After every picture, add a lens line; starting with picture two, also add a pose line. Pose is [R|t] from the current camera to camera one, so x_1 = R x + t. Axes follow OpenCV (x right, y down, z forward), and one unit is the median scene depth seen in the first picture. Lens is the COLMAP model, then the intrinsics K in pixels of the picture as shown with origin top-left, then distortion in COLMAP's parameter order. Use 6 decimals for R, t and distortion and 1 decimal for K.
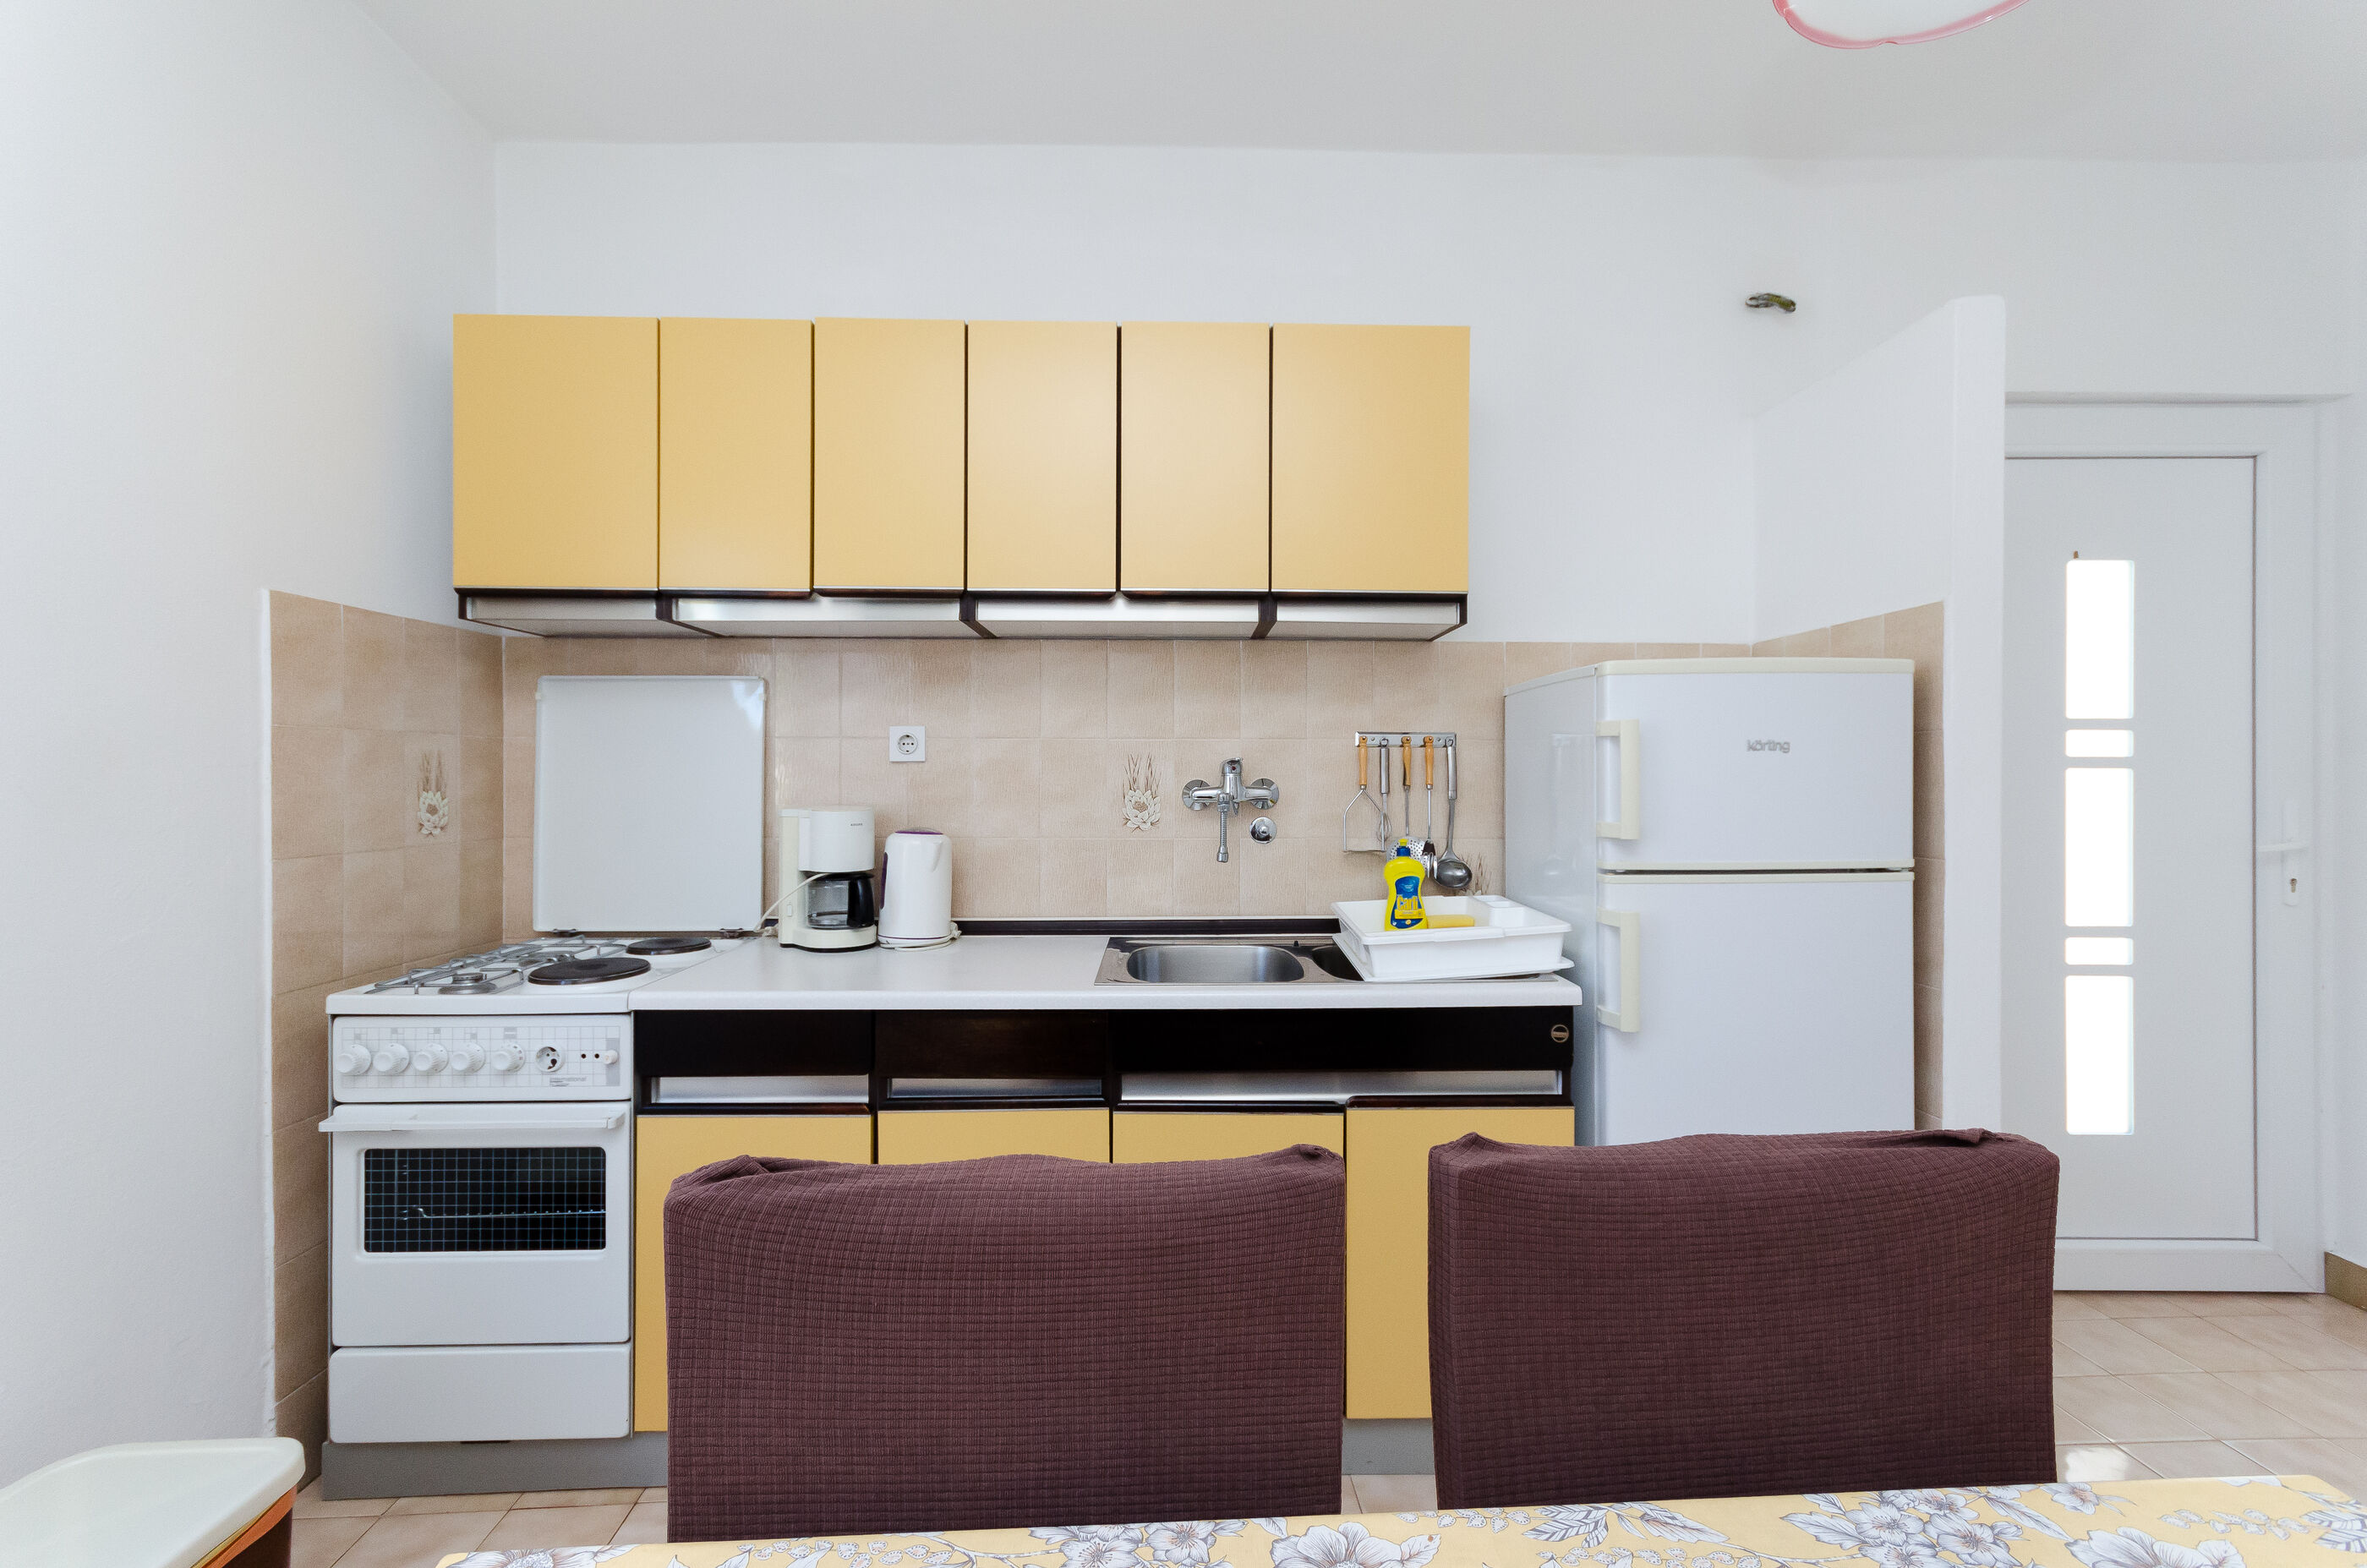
lens RADIAL K [[1029.7, 0, 1183.3], [0, 1029.7, 778.3], [0, 0, 1]] dist [0.004243, 0.000016]
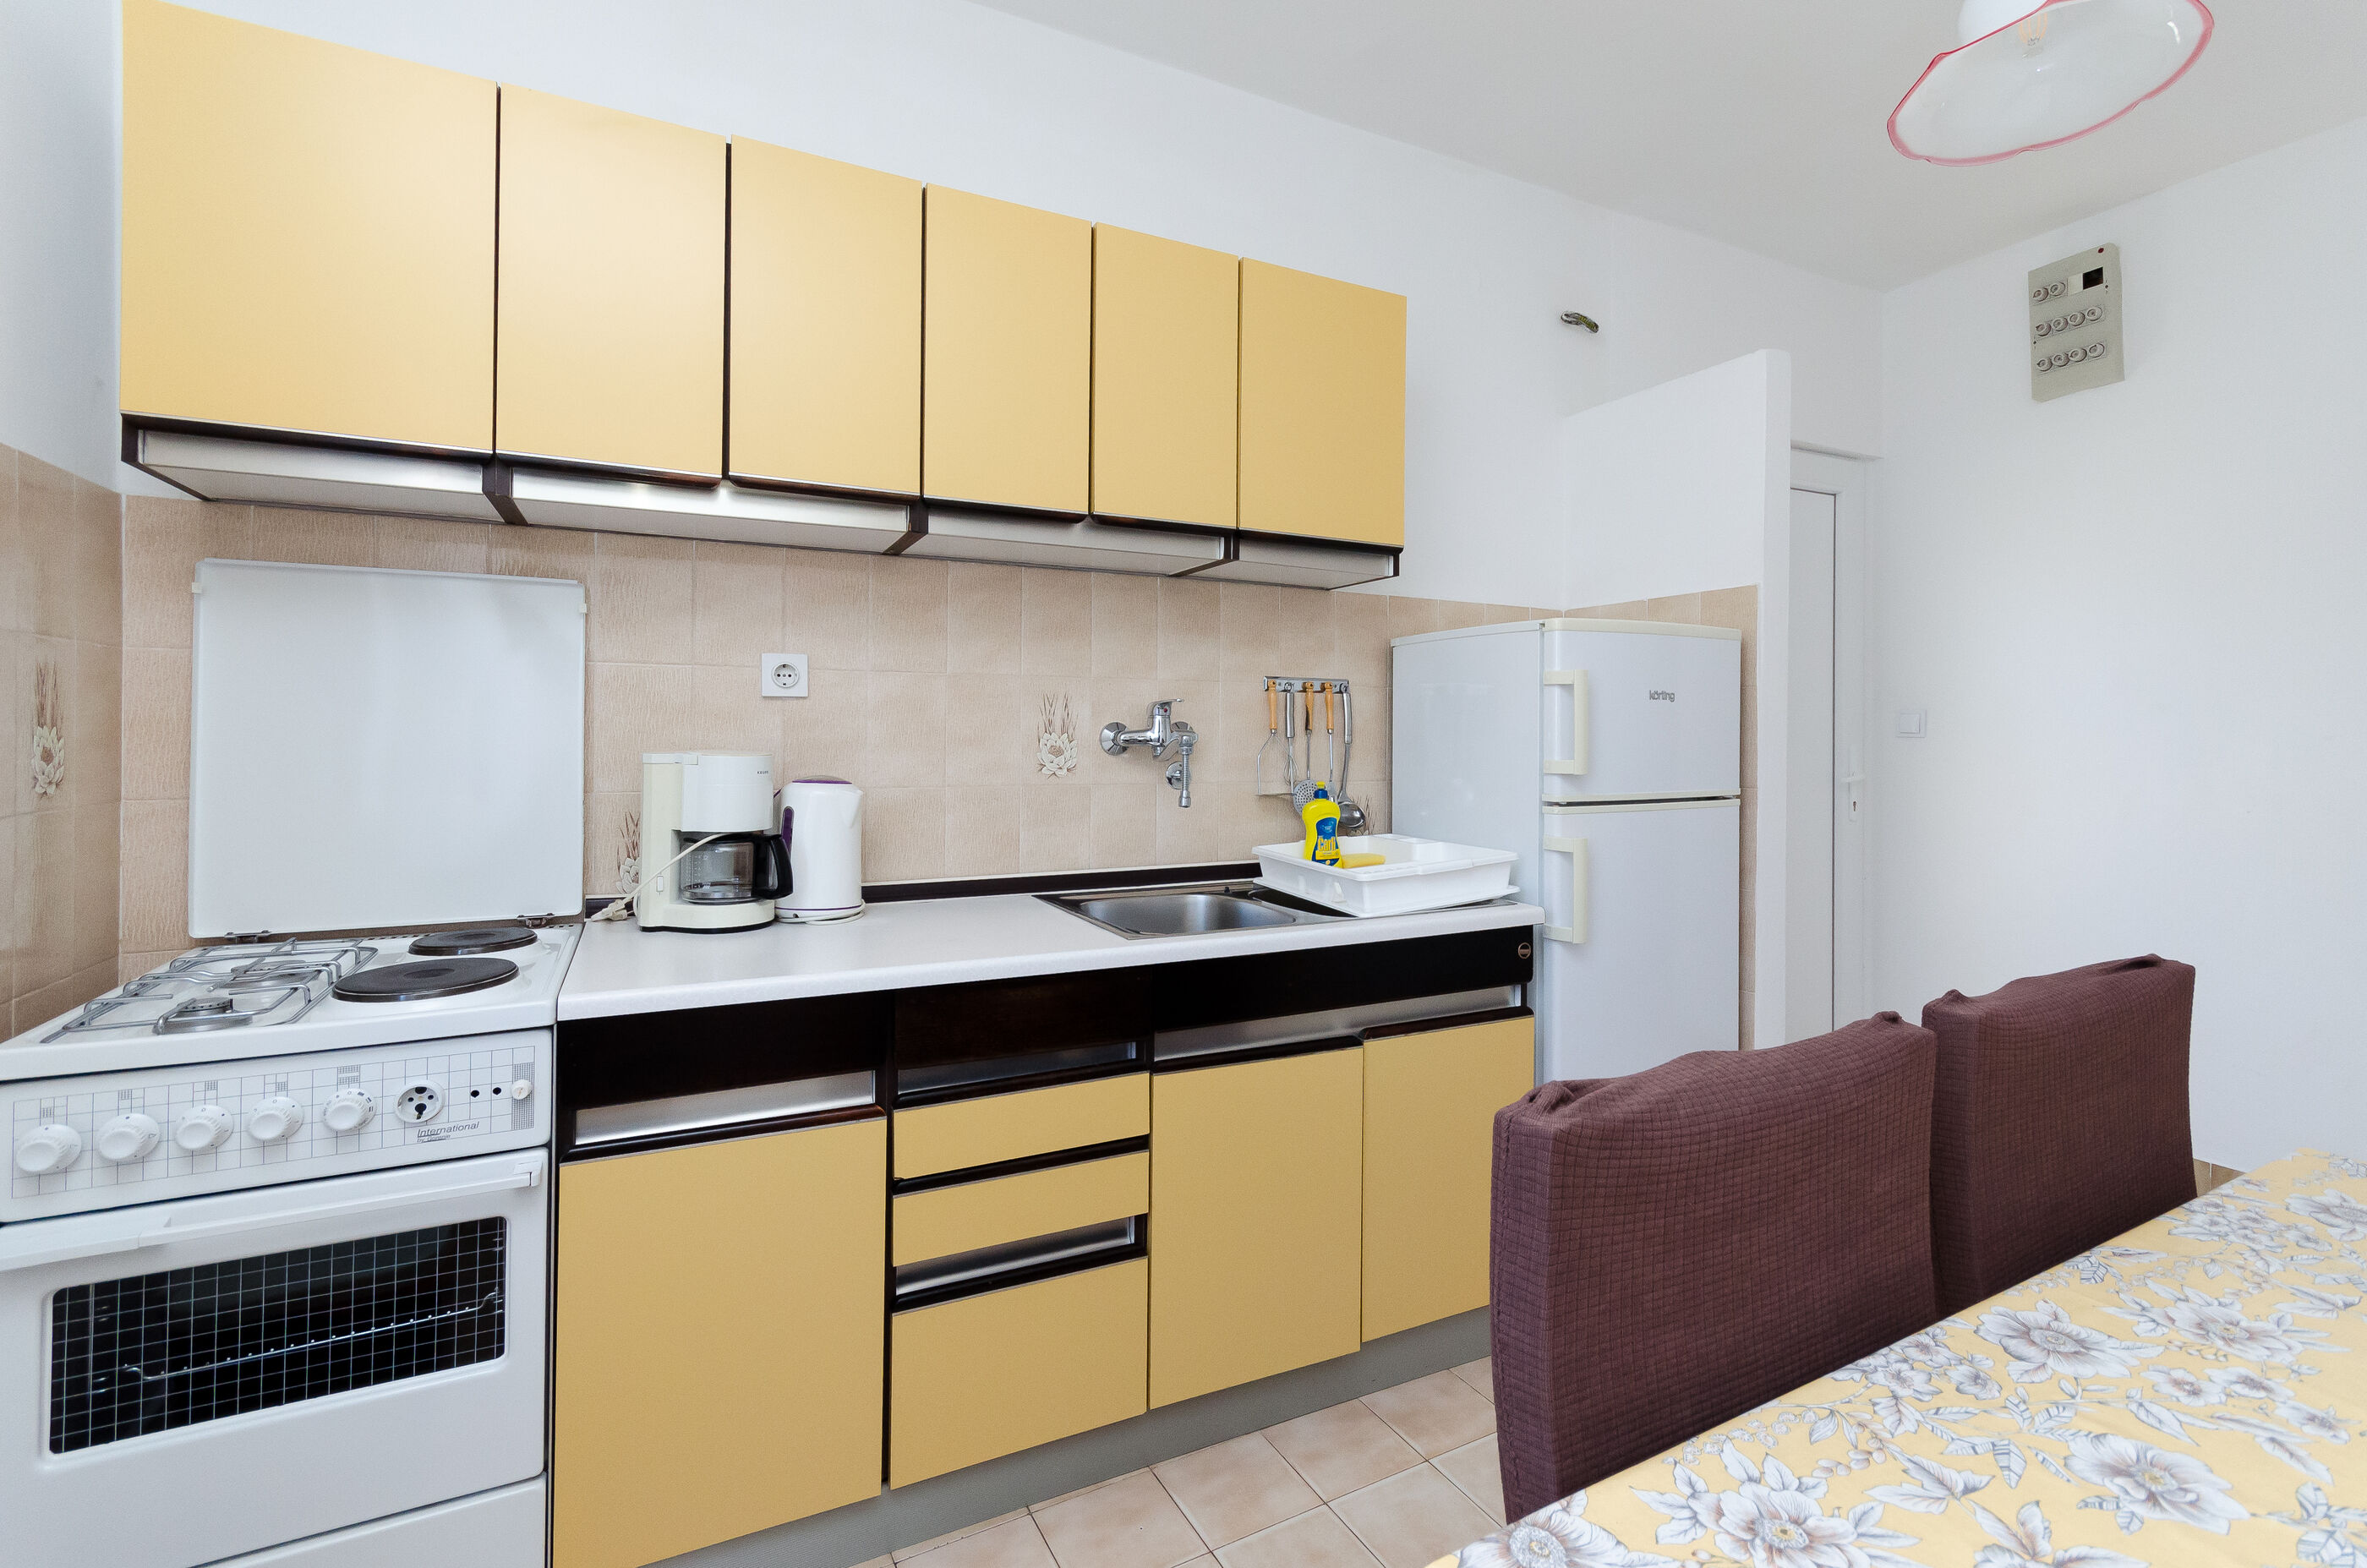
lens RADIAL K [[1094.0, 0, 1216.4], [0, 1094.0, 728.0], [0, 0, 1]] dist [0.000948, 0.000067]
pose [[0.896972, 0.007790, 0.442019, -0.372790], [-0.004874, 0.999958, -0.007732, 0.014853], [-0.442060, 0.004781, 0.896973, 0.071737]]
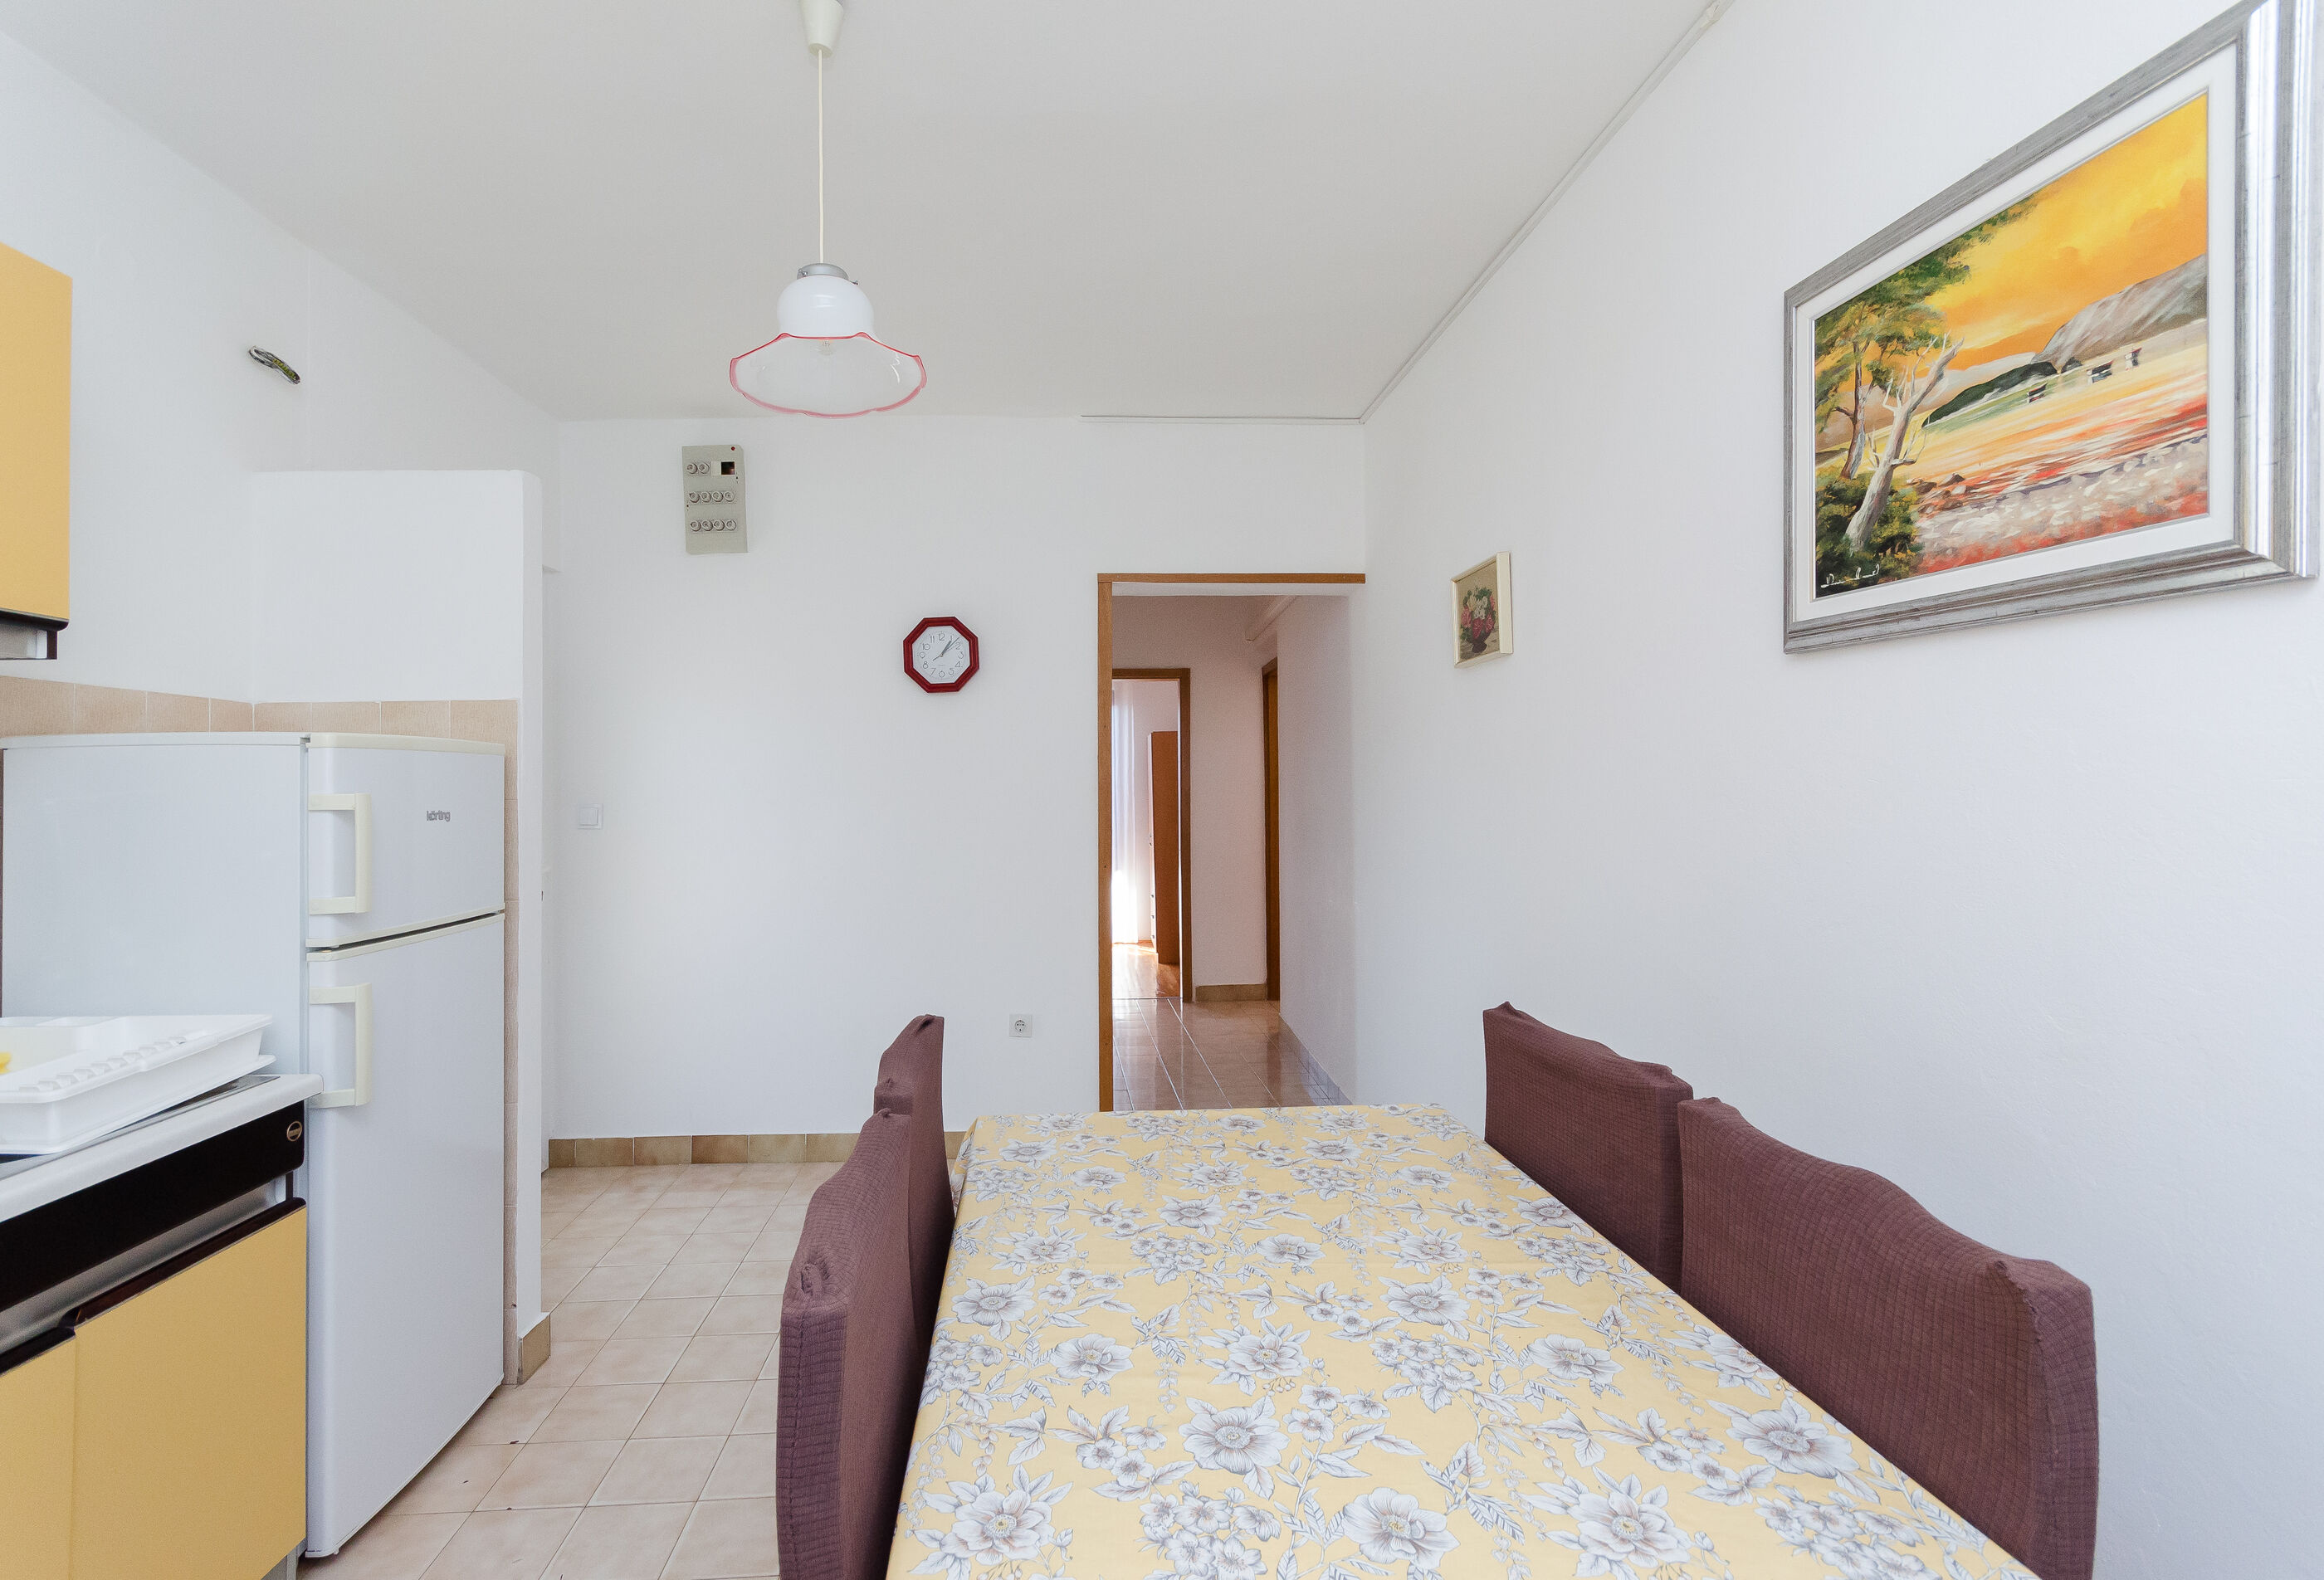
lens RADIAL K [[1071.4, 0, 1108.3], [0, 1071.4, 773.7], [0, 0, 1]] dist [0.003173, 0.000477]
pose [[-0.006192, 0.013072, 0.999895, -0.500577], [0.014650, 0.999808, -0.012980, -0.042392], [-0.999874, 0.014568, -0.006382, 0.220107]]
